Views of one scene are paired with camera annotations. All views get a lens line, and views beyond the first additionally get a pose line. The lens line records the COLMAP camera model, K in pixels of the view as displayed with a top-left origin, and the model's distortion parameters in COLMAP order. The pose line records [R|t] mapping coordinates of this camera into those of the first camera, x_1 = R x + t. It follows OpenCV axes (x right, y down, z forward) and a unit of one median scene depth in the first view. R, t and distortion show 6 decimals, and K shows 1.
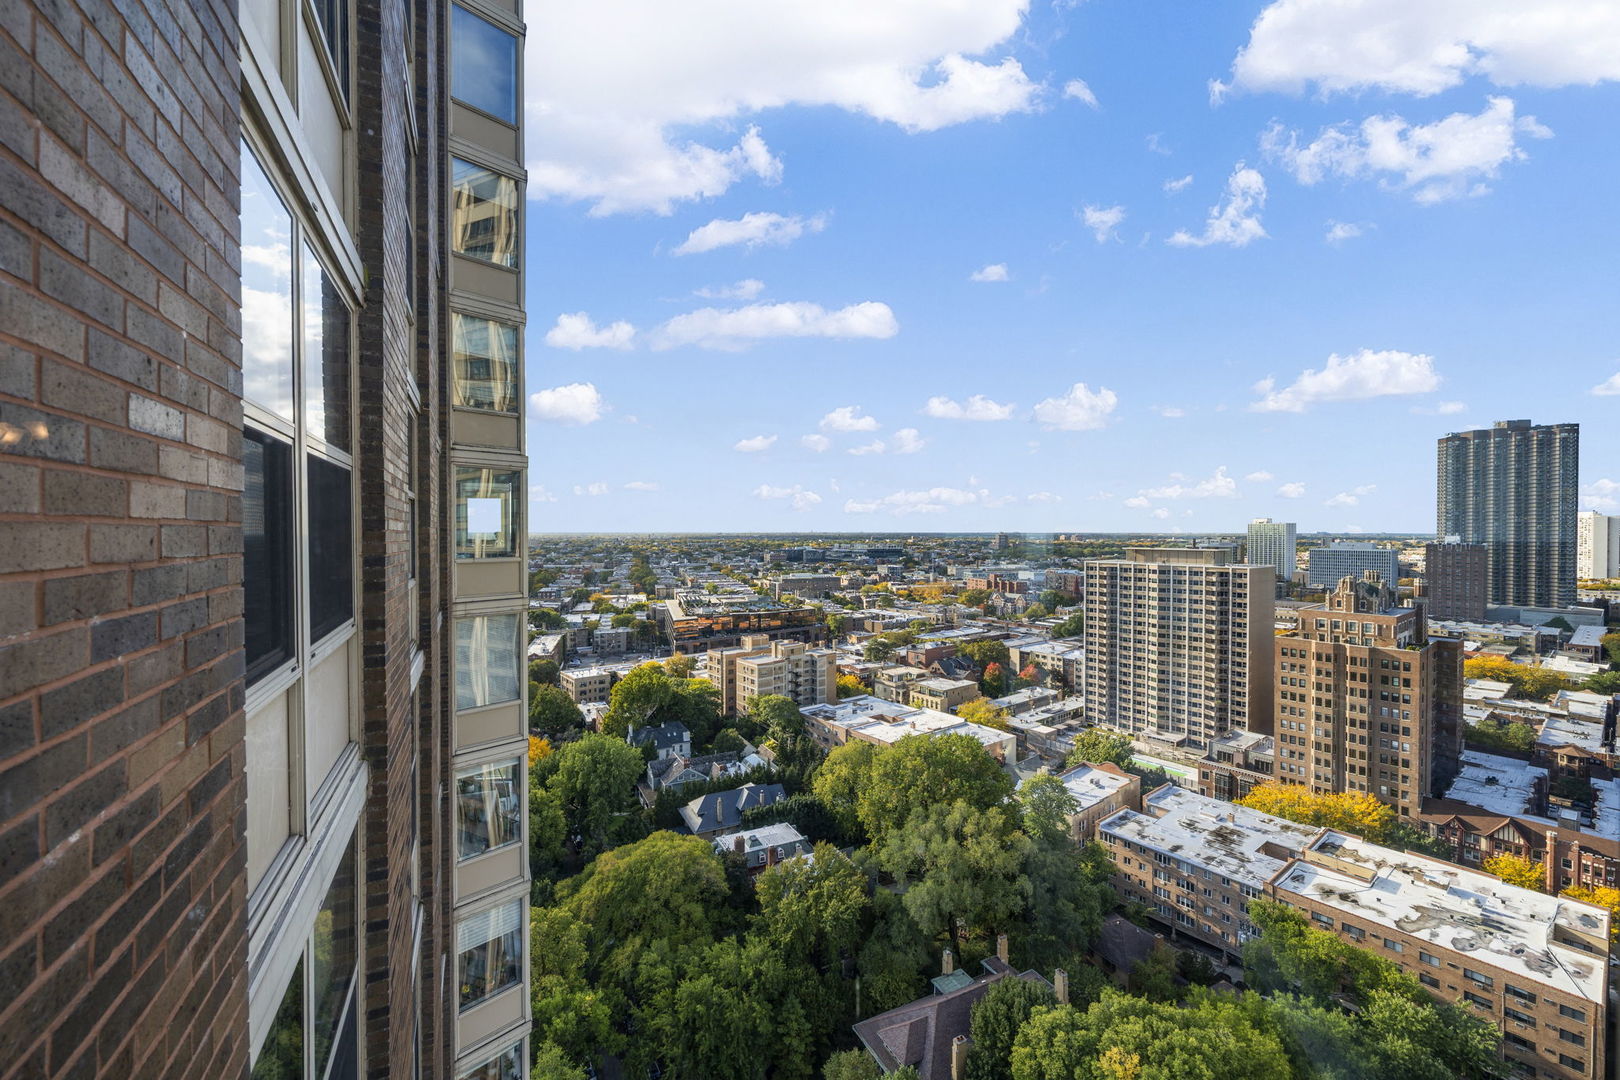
lens RADIAL K [[649.8, 0, 803.8], [0, 649.8, 538.3], [0, 0, 1]] dist [-0.000488, -0.000086]
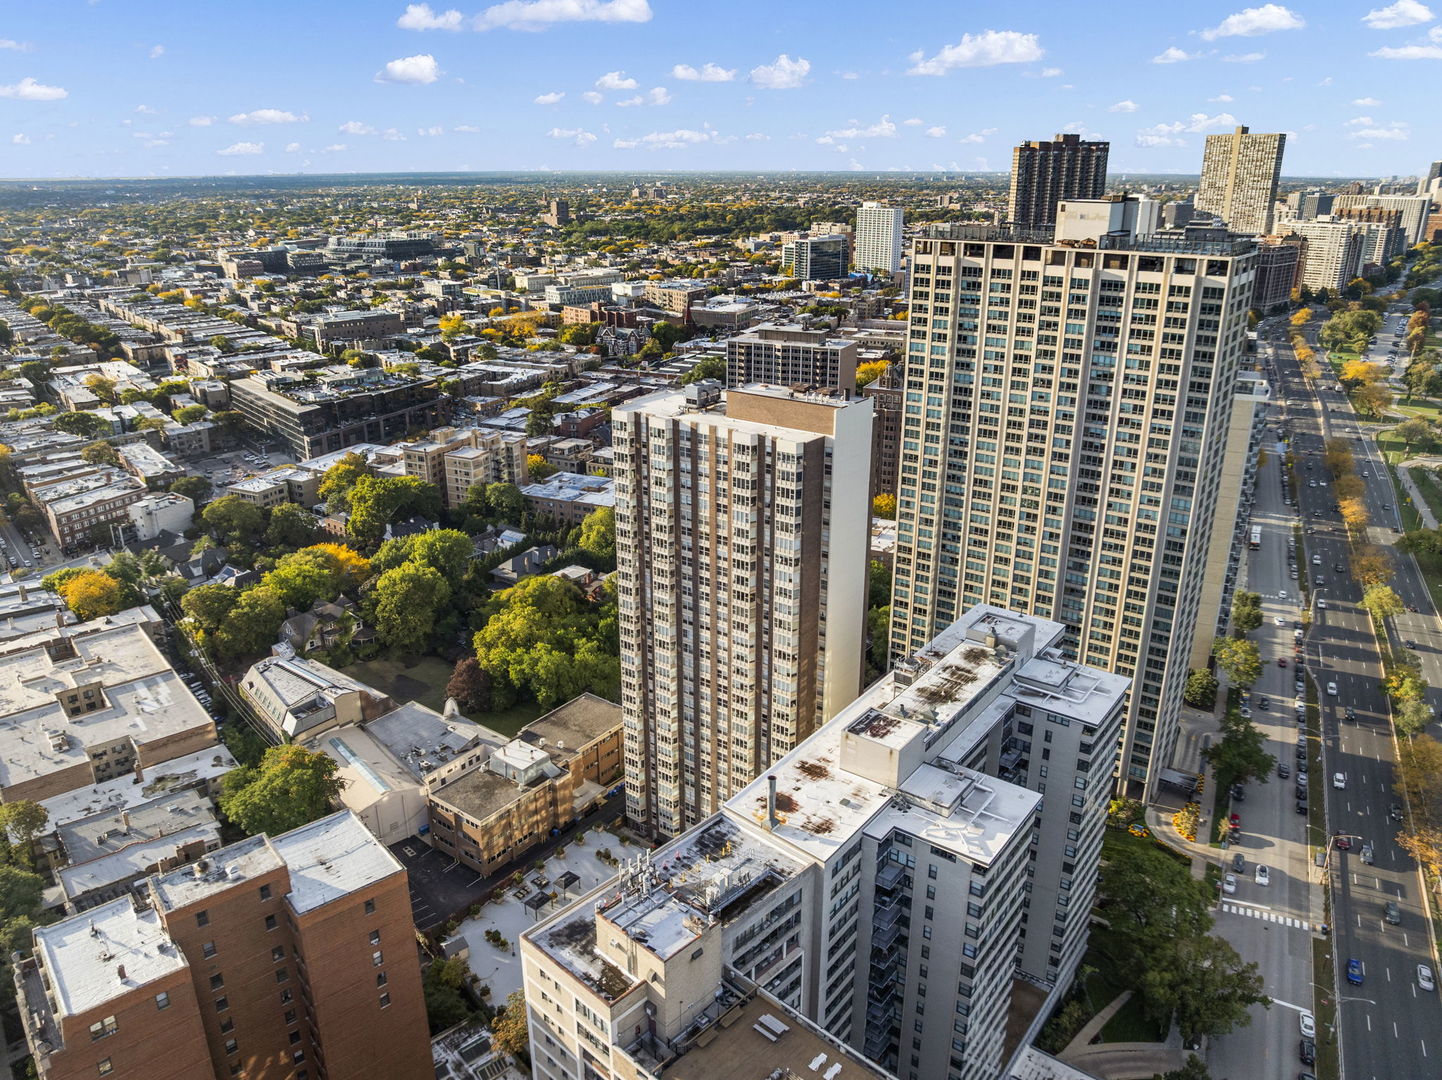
lens RADIAL K [[1039.9, 0, 721.0], [0, 1039.9, 540.0], [0, 0, 1]] dist [-0.008982, -0.004202]
pose [[0.892560, -0.155805, 0.423155, -0.227802], [0.005788, 0.942292, 0.334742, -0.132576], [-0.450891, -0.296328, 0.841955, -0.366376]]
